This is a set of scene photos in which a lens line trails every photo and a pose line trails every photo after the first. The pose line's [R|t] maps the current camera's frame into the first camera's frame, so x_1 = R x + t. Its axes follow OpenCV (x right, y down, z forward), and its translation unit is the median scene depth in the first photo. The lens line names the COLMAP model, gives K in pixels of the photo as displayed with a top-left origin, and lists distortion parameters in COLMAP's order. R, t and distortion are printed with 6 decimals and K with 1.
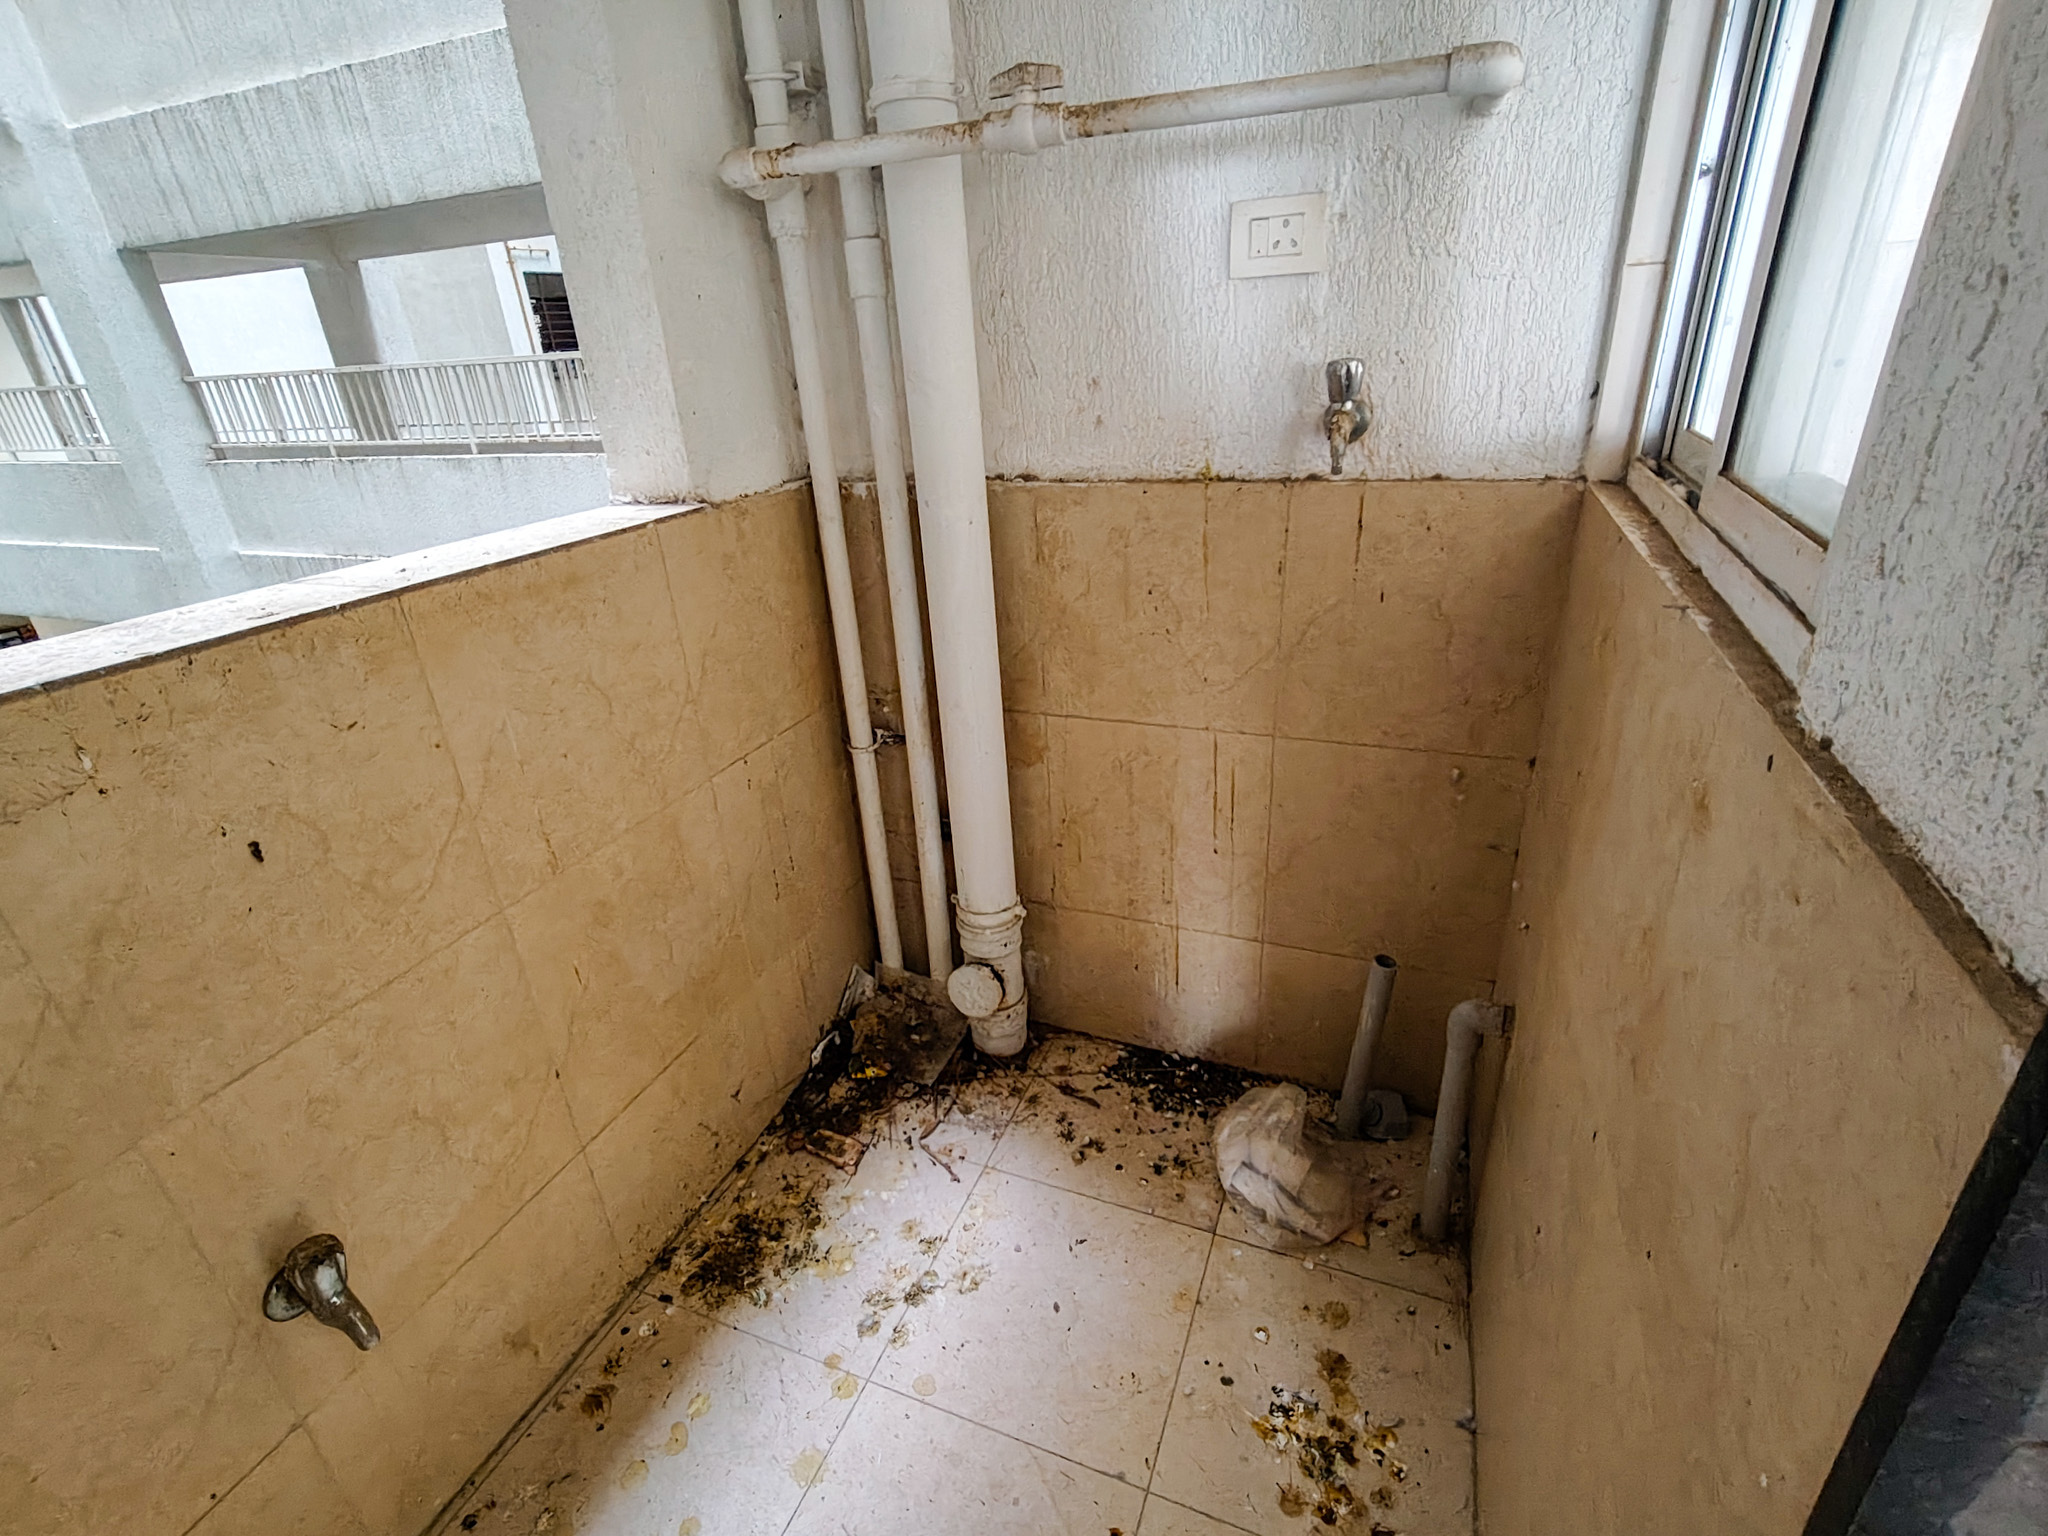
lens RADIAL K [[961.5, 0, 1018.5], [0, 961.5, 778.1], [0, 0, 1]] dist [0.010023, -0.002292]
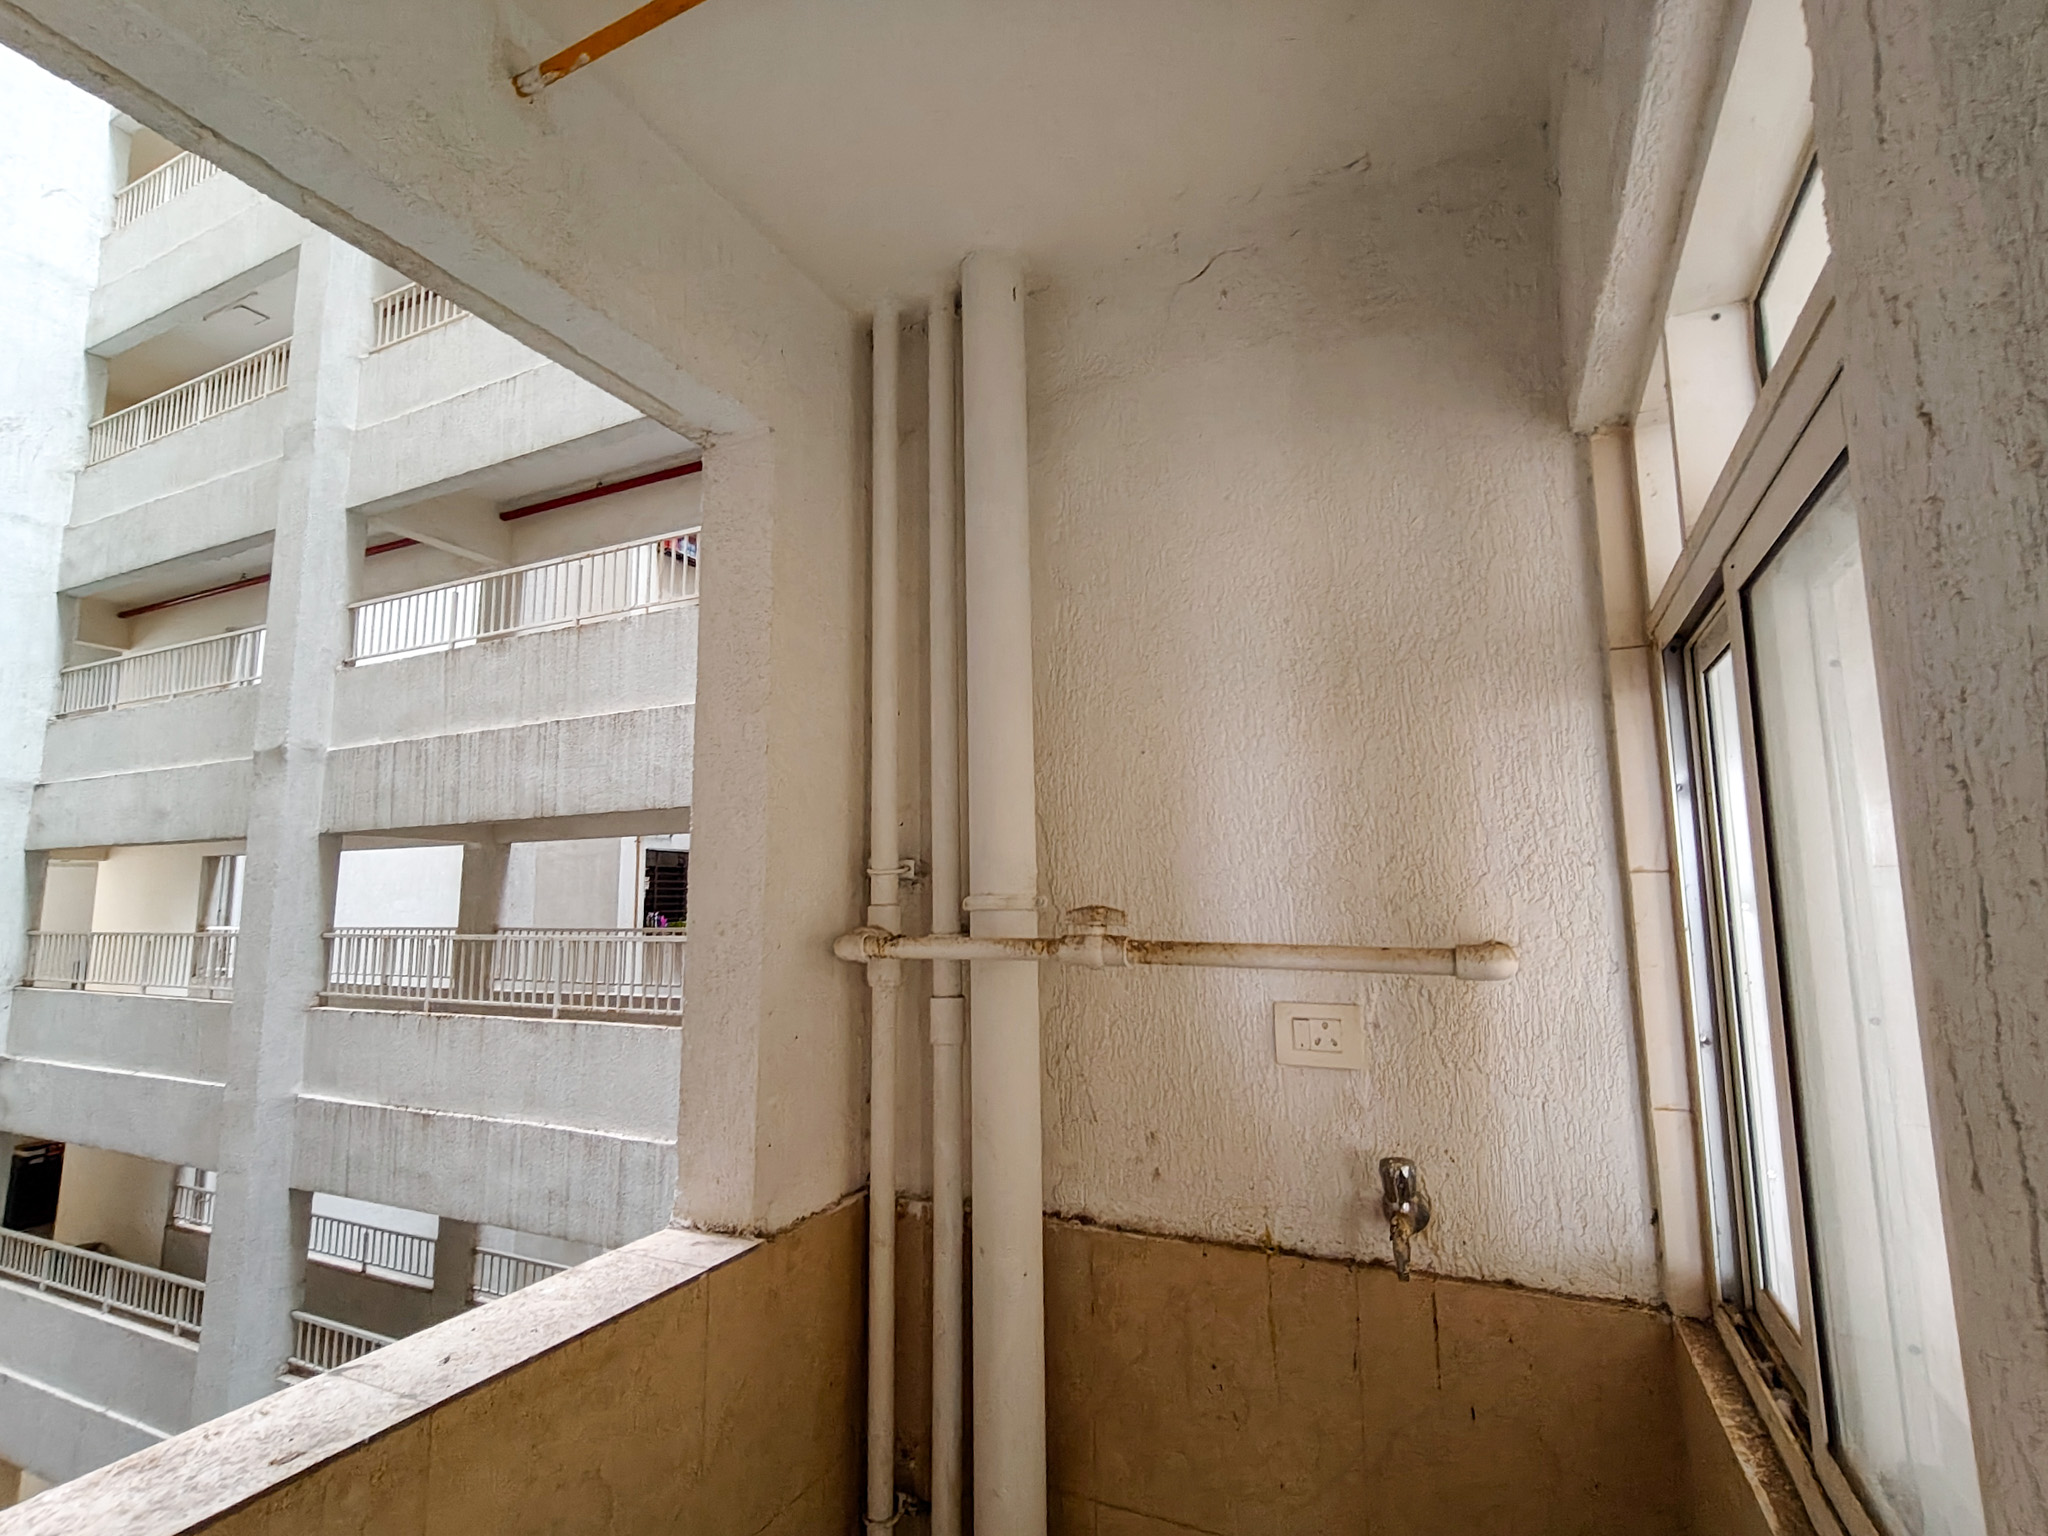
lens RADIAL K [[961.5, 0, 1019.2], [0, 961.5, 773.5], [0, 0, 1]] dist [0.010023, -0.002292]
pose [[0.997245, 0.044307, -0.059491, -0.019020], [-0.068989, 0.848668, -0.524407, -0.176595], [0.027253, 0.527067, 0.849387, -0.093433]]
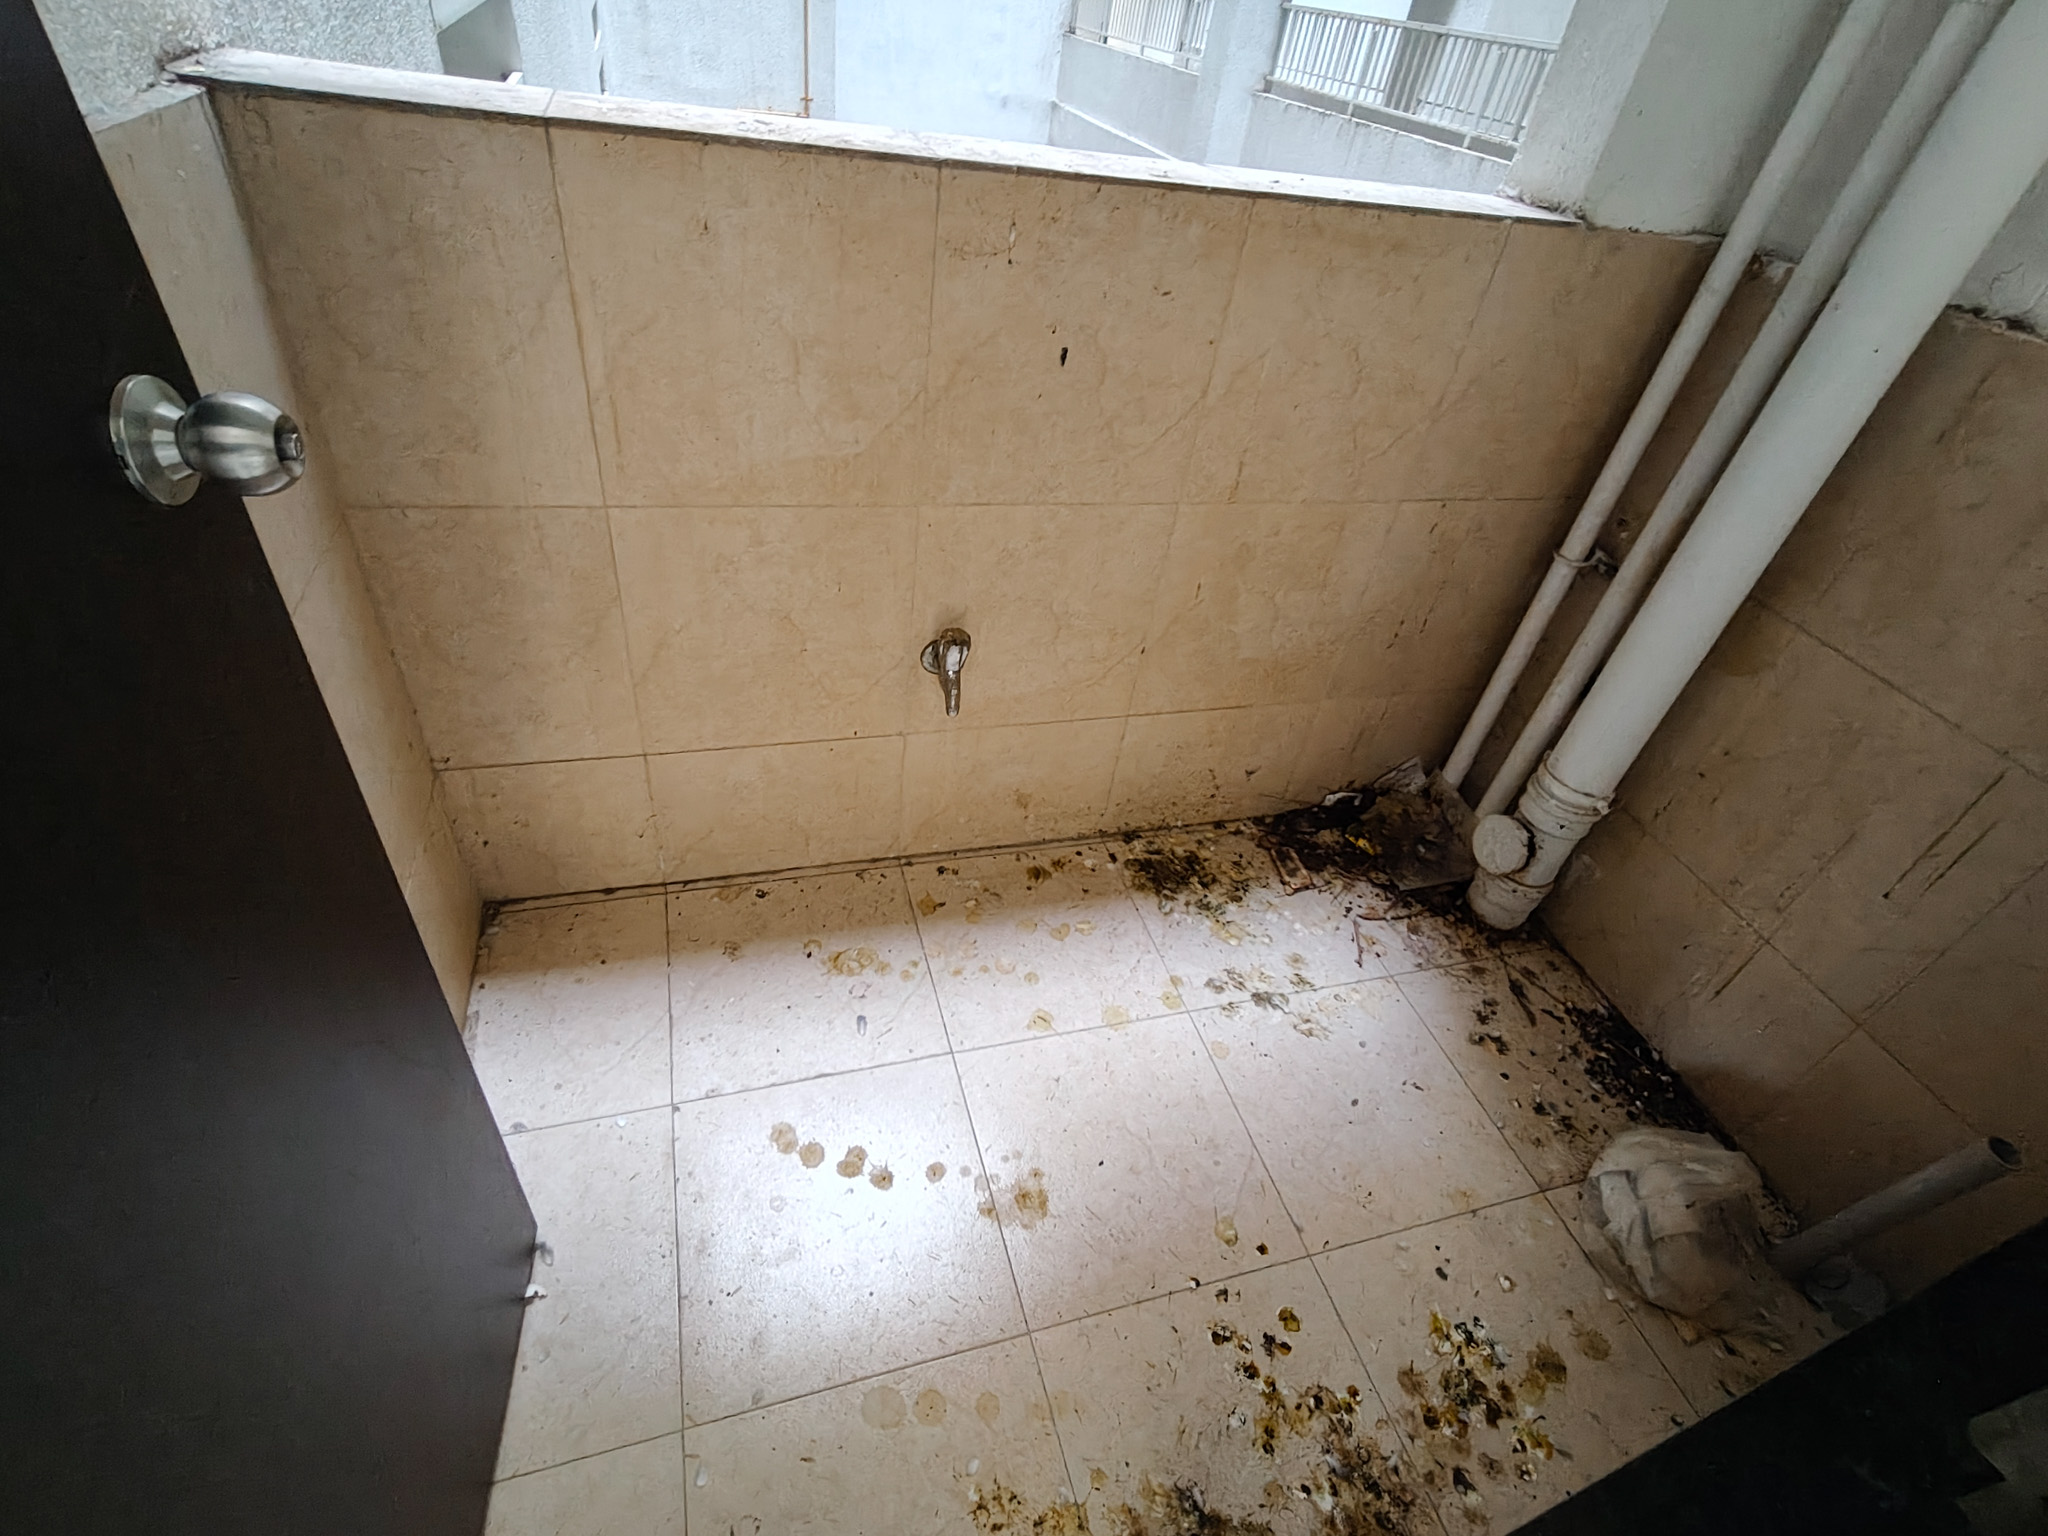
lens RADIAL K [[961.5, 0, 1025.3], [0, 961.5, 783.6], [0, 0, 1]] dist [0.010023, -0.002292]
pose [[0.615796, 0.603626, -0.506391, 0.128965], [-0.472477, 0.797229, 0.375755, 0.043315], [0.630524, 0.007870, 0.776130, -0.039828]]
